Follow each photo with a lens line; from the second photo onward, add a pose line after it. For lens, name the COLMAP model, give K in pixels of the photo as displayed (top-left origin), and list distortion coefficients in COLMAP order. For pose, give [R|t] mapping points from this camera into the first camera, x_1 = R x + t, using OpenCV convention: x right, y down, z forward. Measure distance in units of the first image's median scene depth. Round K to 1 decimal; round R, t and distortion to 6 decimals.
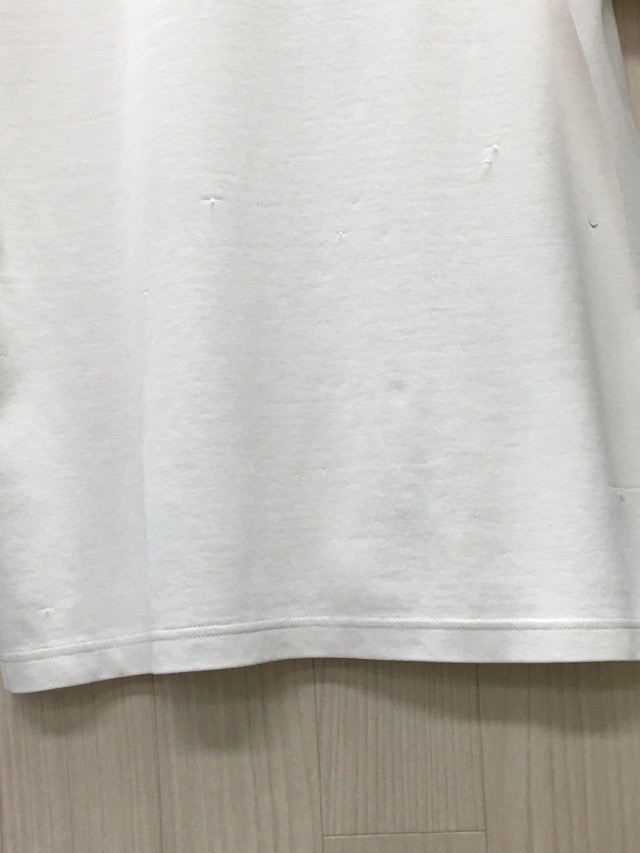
lens RADIAL K [[1487.4, 0, 320.0], [0, 1487.4, 426.5], [0, 0, 1]] dist [0.026371, 0.072997]
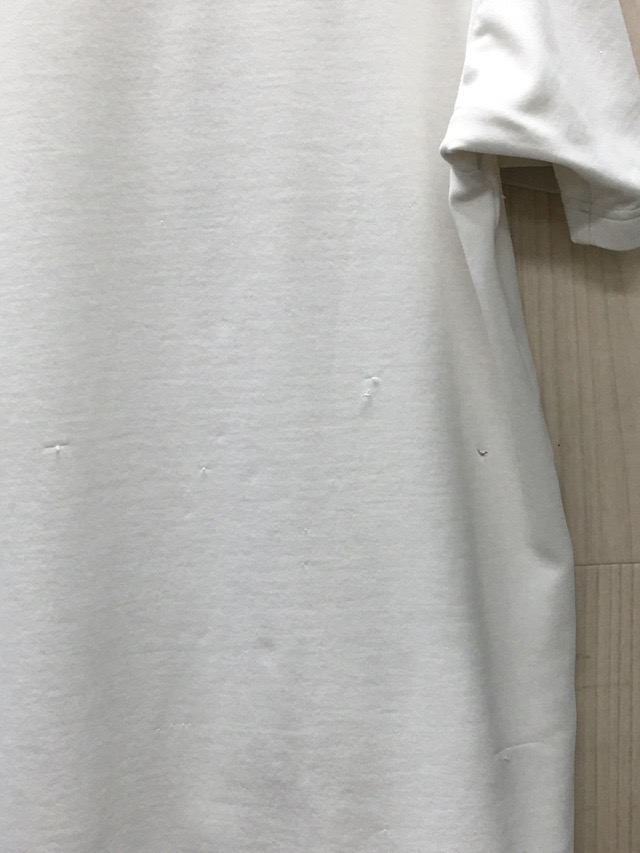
lens RADIAL K [[1487.4, 0, 320.0], [0, 1487.4, 426.5], [0, 0, 1]] dist [0.026371, 0.072997]
pose [[0.997893, -0.003664, 0.064772, 0.026300], [-0.004640, 0.991816, 0.127589, -0.275321], [-0.064710, -0.127621, 0.989710, 0.111657]]
